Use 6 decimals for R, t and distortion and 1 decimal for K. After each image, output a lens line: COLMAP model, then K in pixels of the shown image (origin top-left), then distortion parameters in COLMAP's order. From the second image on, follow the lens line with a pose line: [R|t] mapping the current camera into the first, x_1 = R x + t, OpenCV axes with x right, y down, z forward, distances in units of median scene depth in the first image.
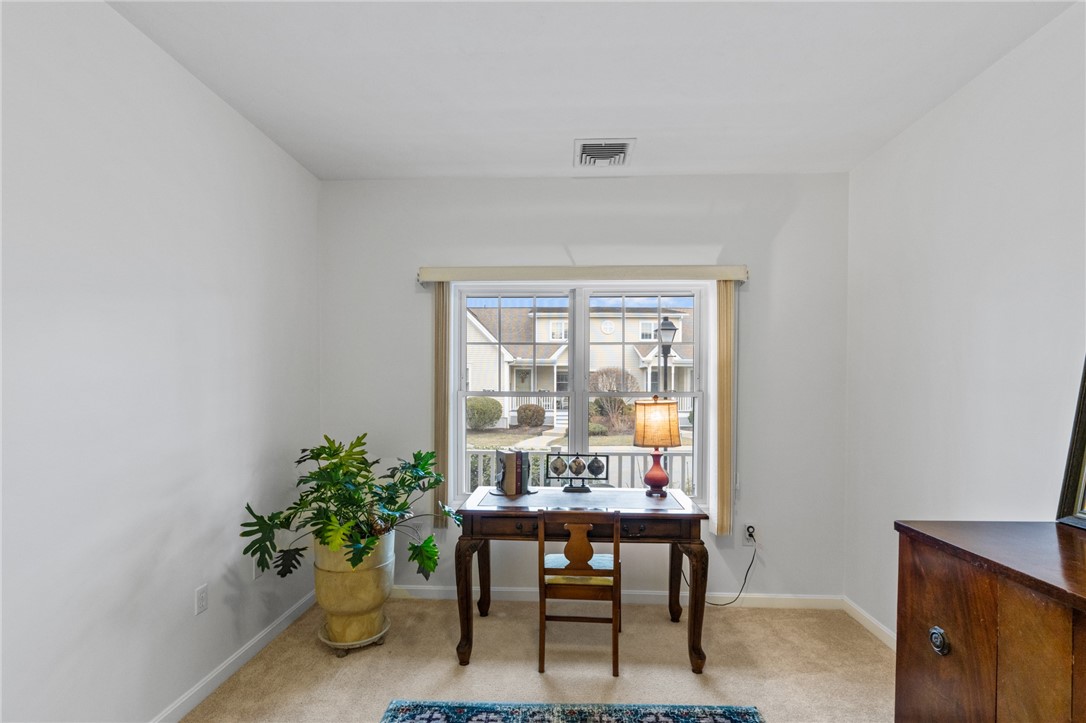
lens RADIAL K [[496.3, 0, 543.5], [0, 496.3, 396.4], [0, 0, 1]] dist [-0.009581, 0.001457]
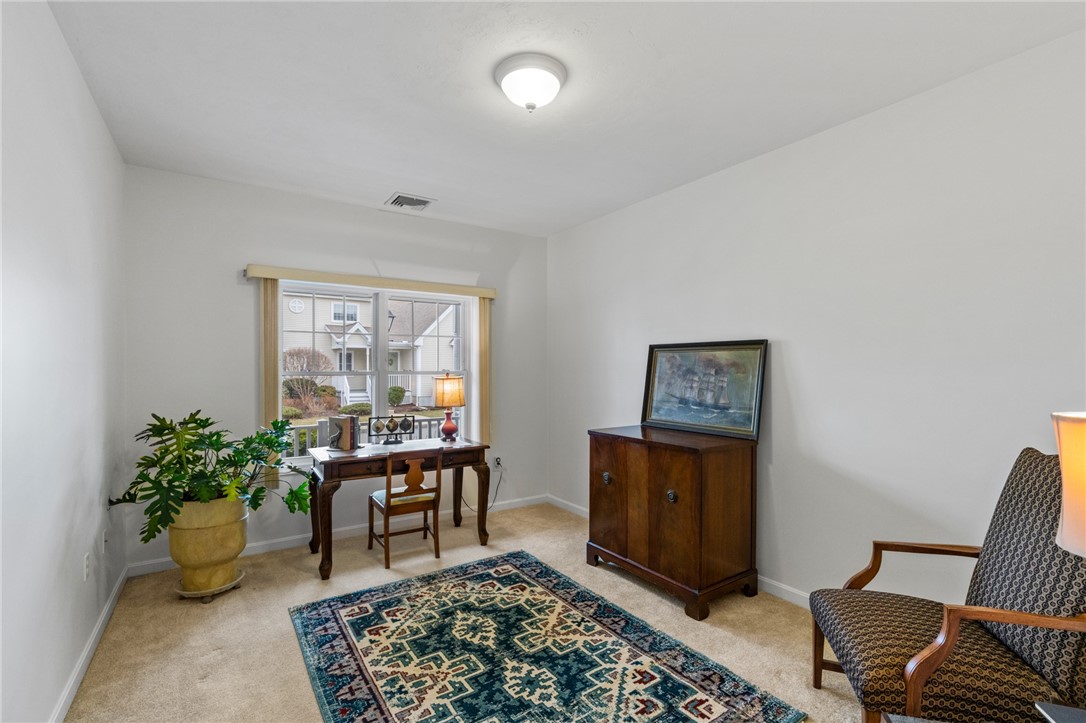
lens RADIAL K [[489.0, 0, 542.8], [0, 489.0, 367.9], [0, 0, 1]] dist [-0.012488, 0.005435]
pose [[0.808234, -0.003553, 0.588850, -0.471874], [0.014601, 0.999795, -0.014009, 0.008573], [-0.588680, 0.019920, 0.808121, -0.407952]]
